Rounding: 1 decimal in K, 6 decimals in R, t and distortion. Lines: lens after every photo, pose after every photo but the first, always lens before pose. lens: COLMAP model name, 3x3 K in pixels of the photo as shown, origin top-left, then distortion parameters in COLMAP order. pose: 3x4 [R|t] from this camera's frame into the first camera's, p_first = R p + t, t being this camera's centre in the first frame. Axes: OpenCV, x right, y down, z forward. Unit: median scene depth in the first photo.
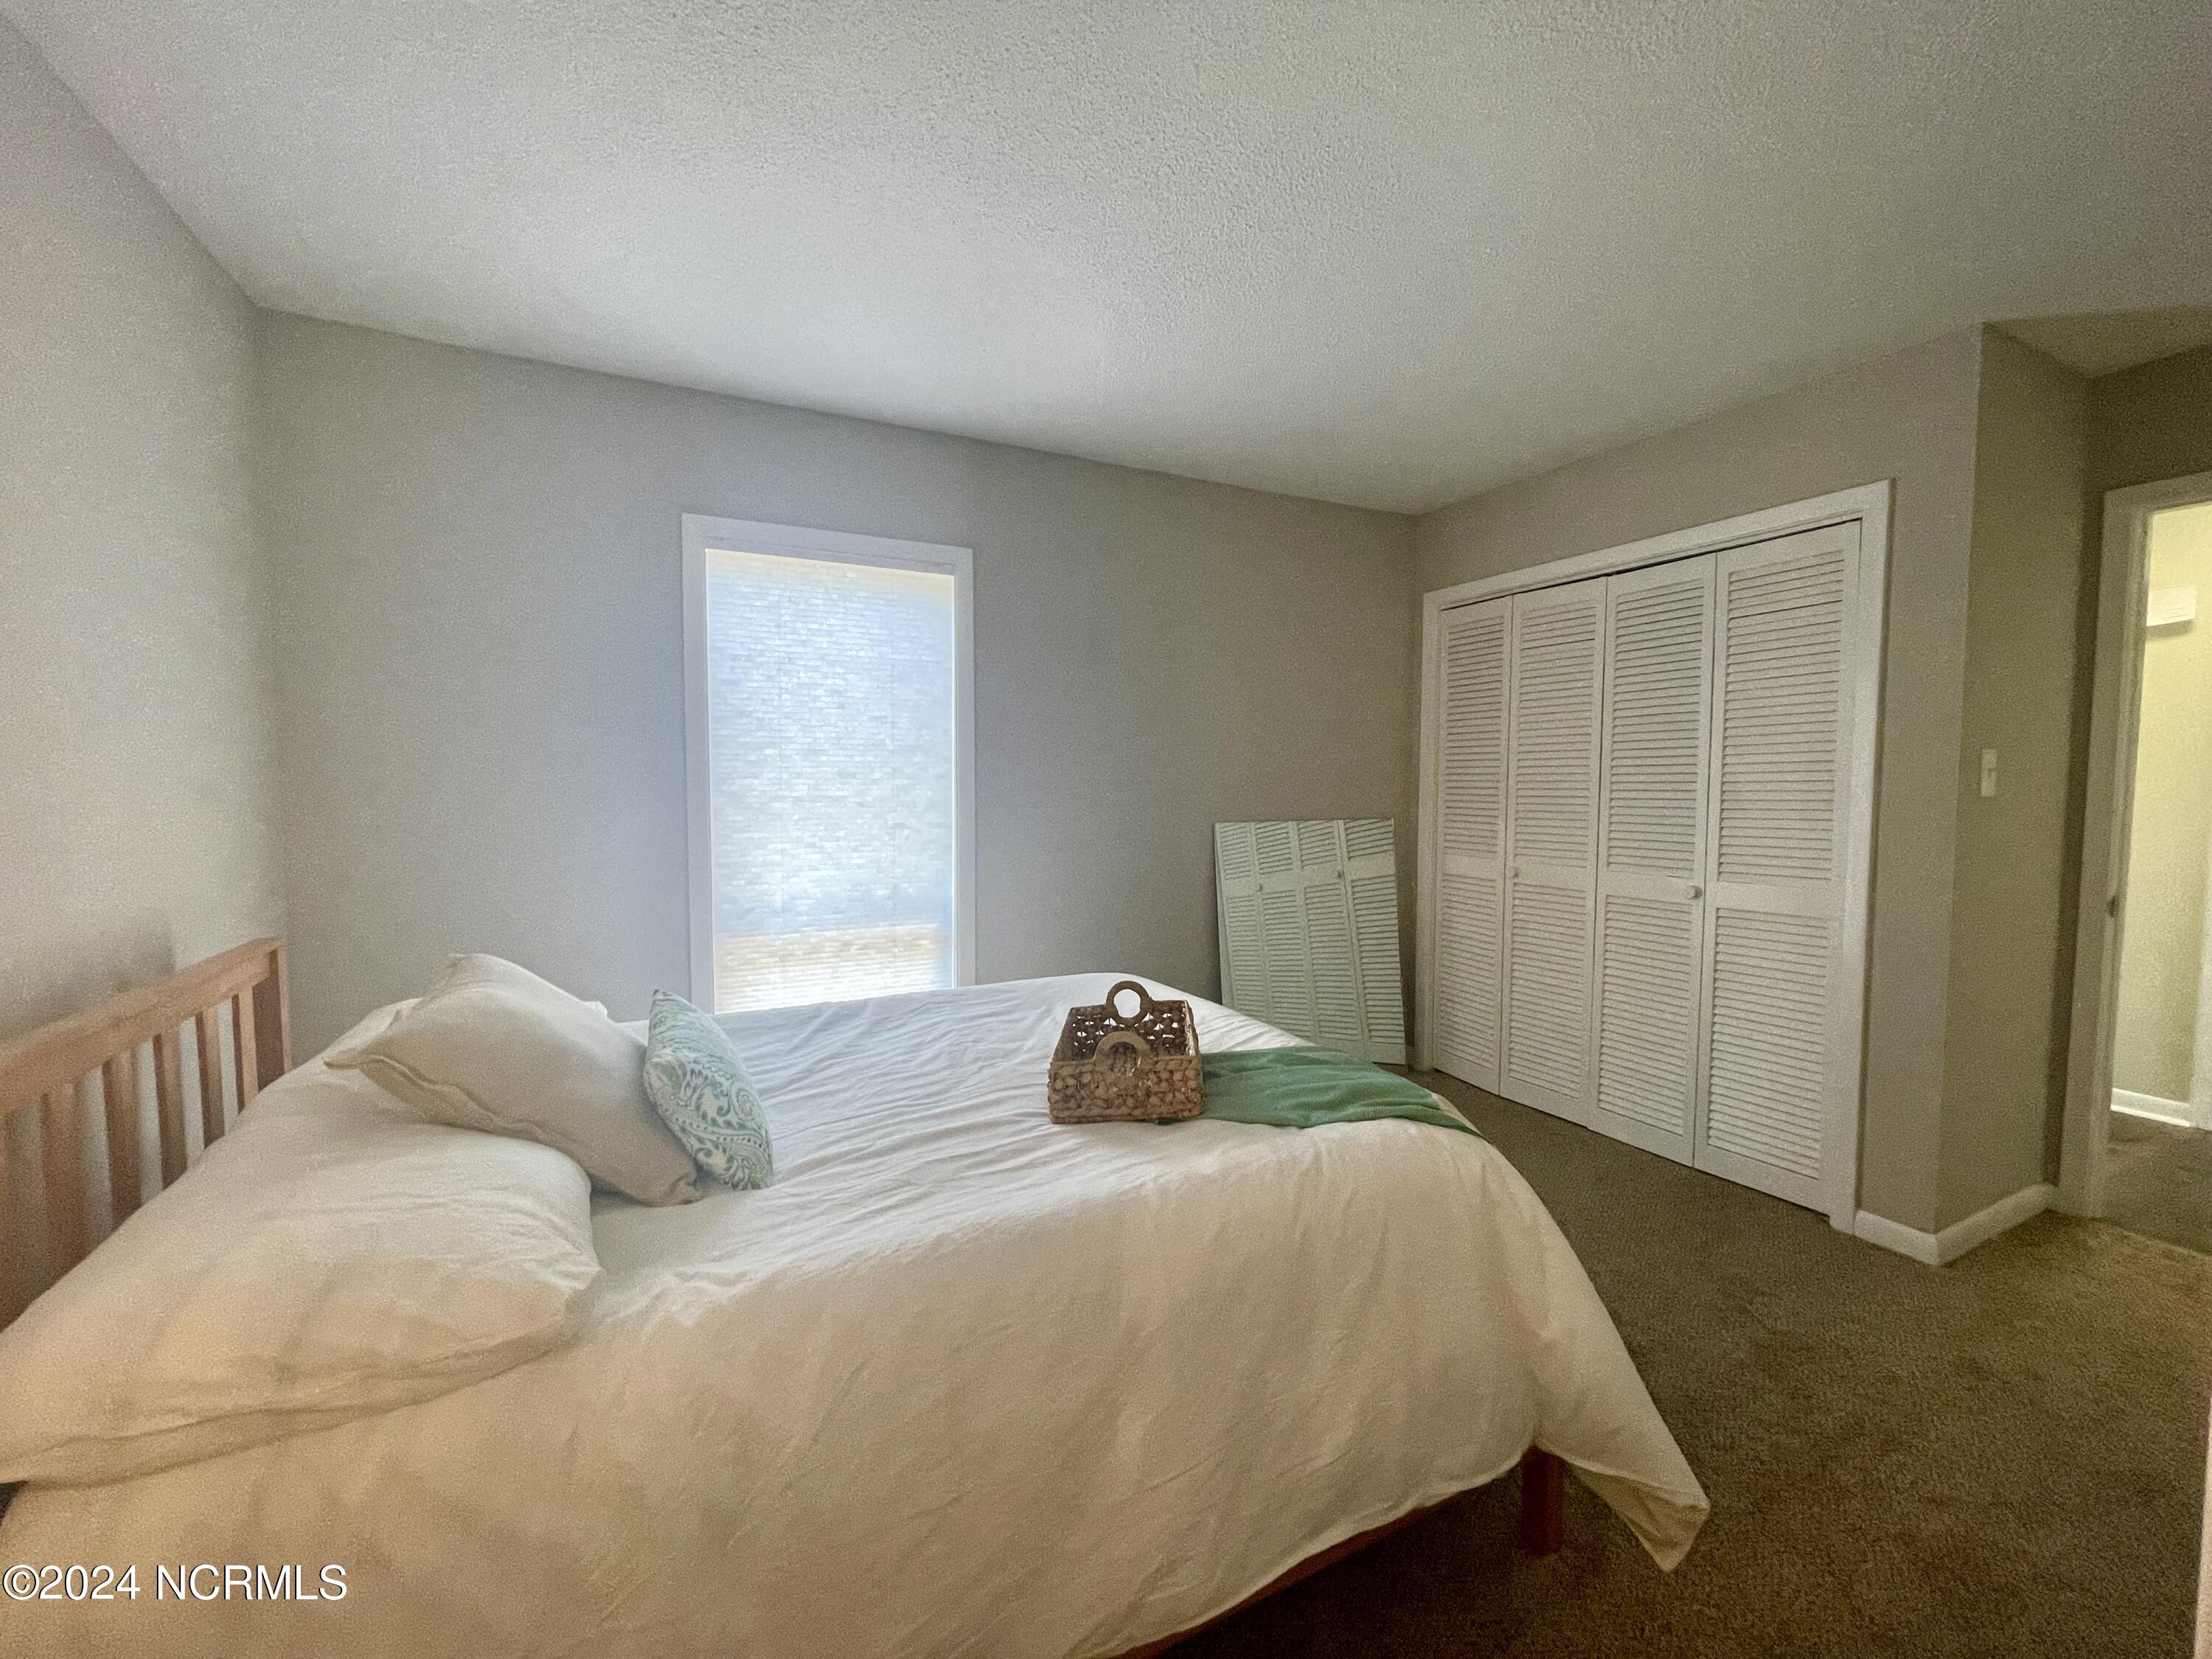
lens RADIAL K [[892.2, 0, 1105.6], [0, 892.2, 832.3], [0, 0, 1]] dist [-0.004471, 0.001248]
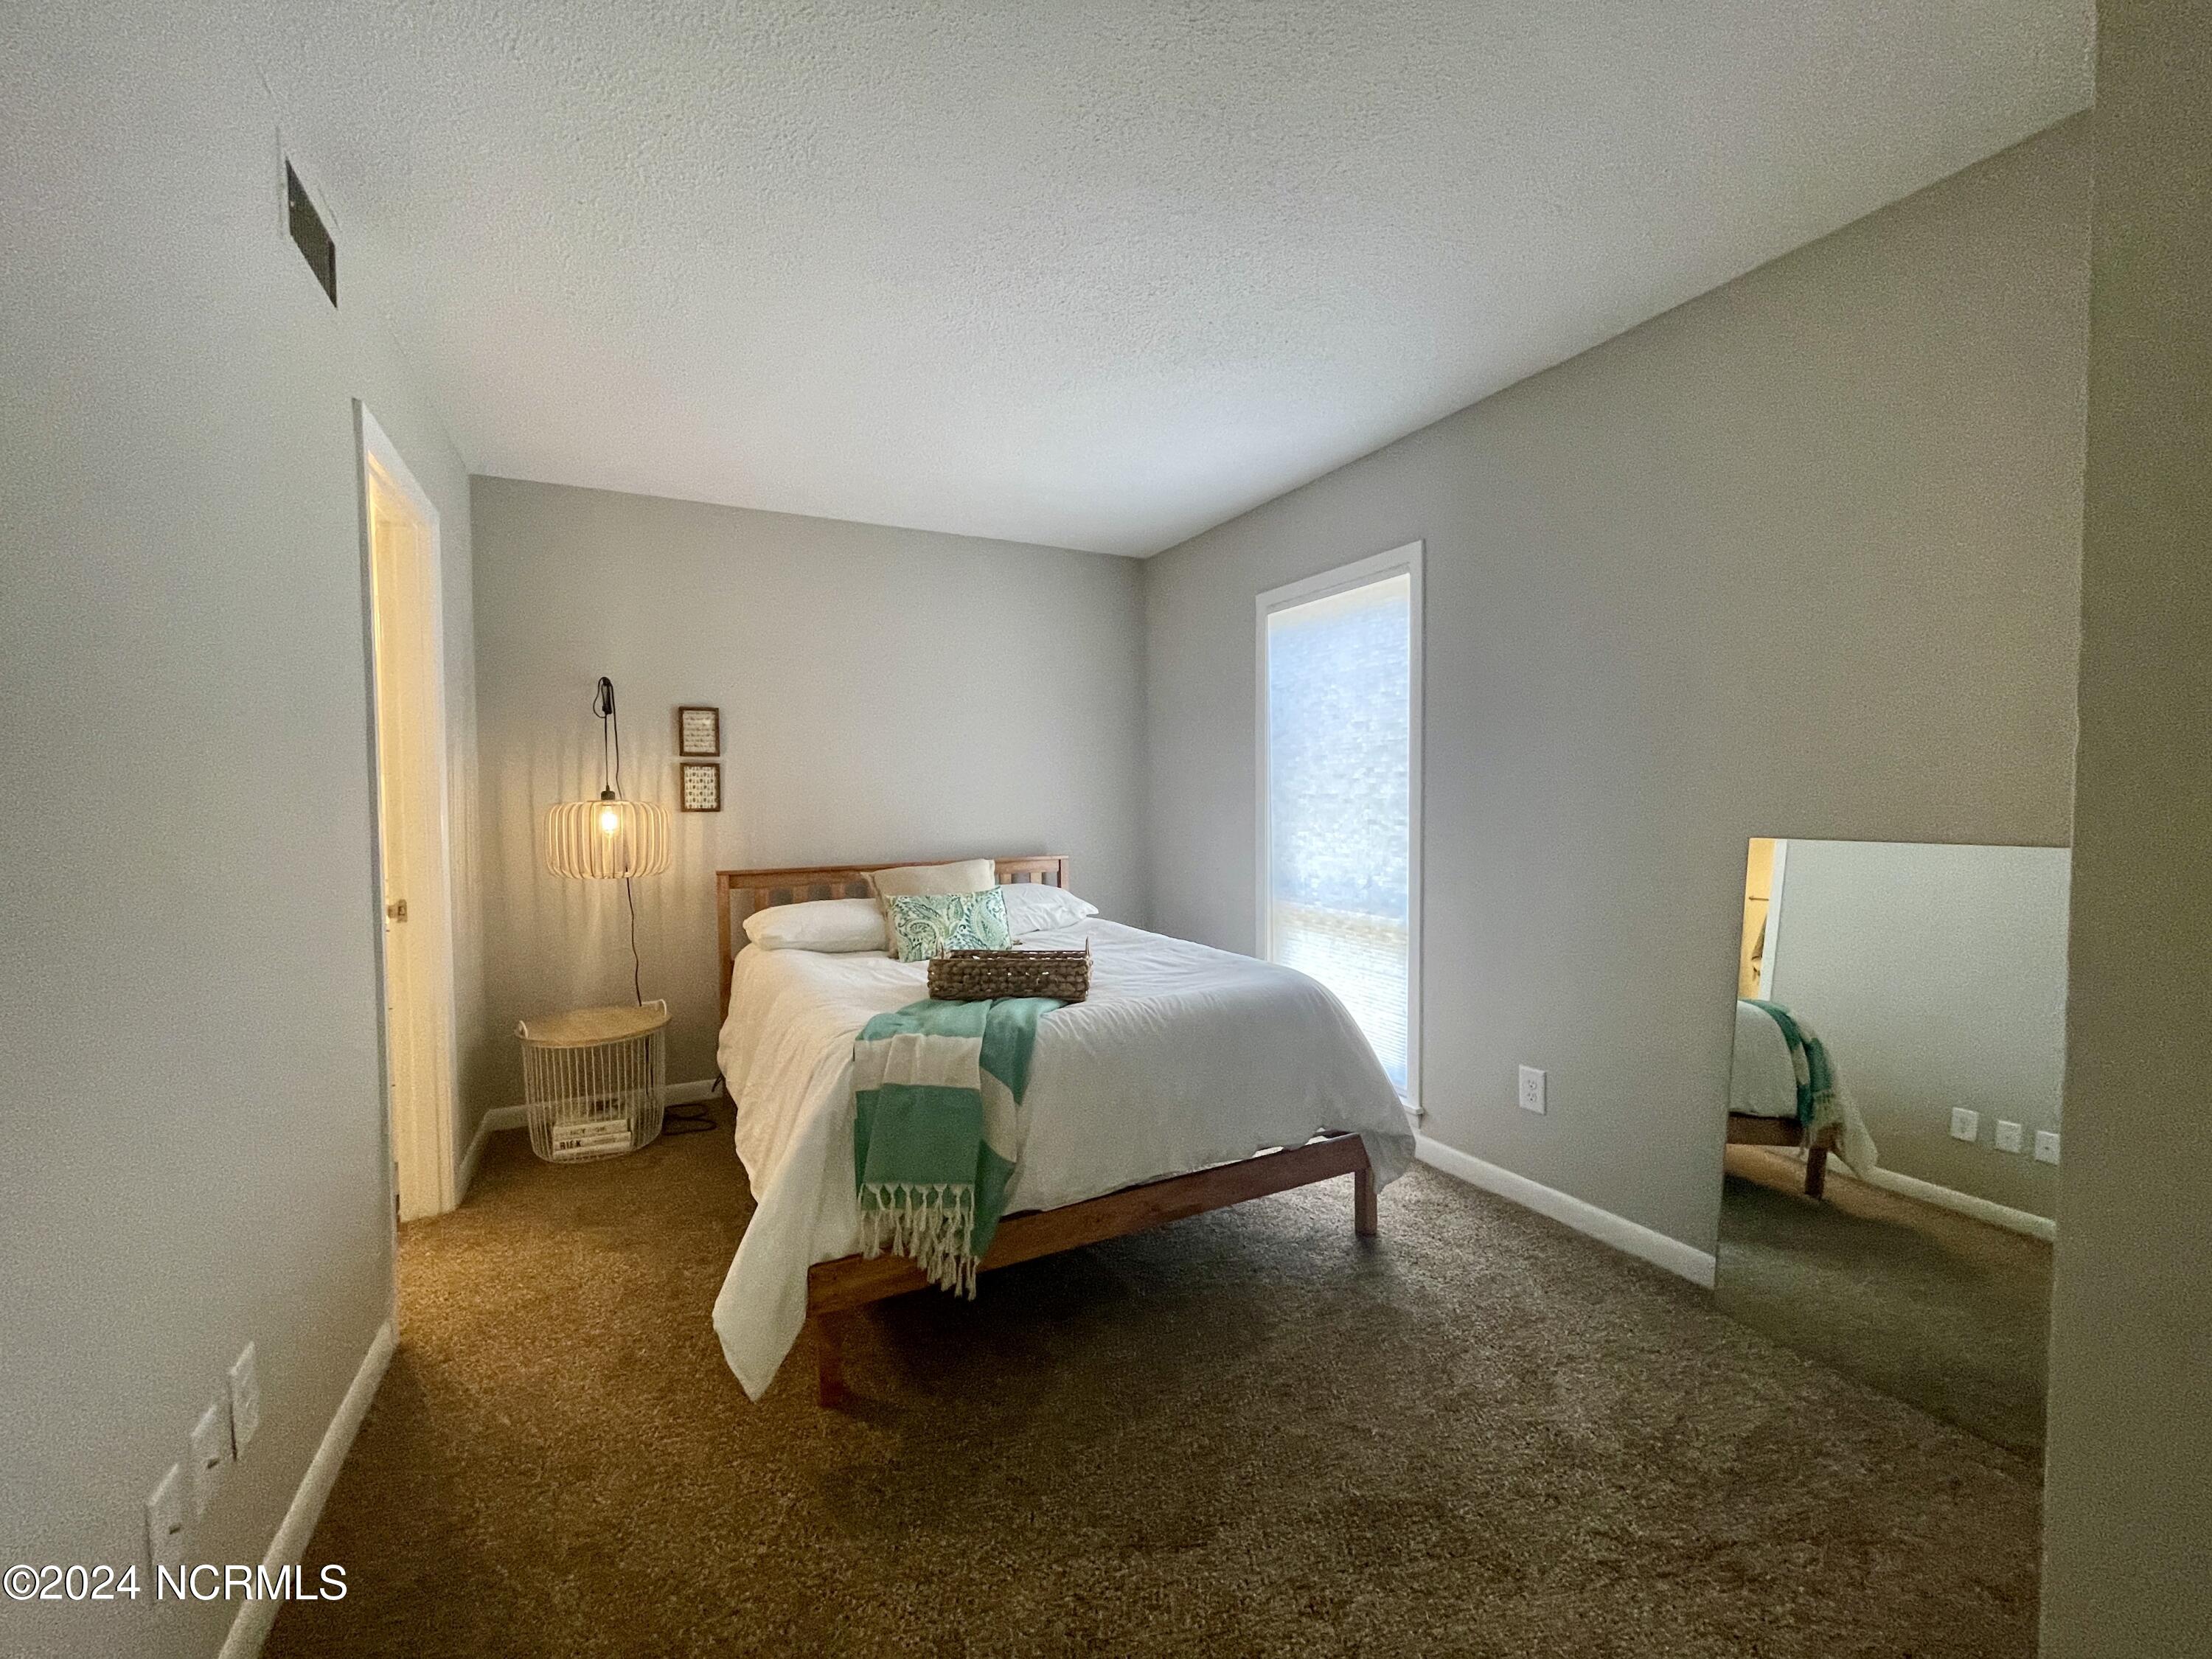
lens RADIAL K [[892.2, 0, 1105.7], [0, 892.2, 835.6], [0, 0, 1]] dist [-0.004471, 0.001248]
pose [[0.006275, 0.044347, -0.998996, 0.854030], [-0.042090, 0.998142, 0.044045, -0.024575], [0.999094, 0.041771, 0.008130, 0.679260]]
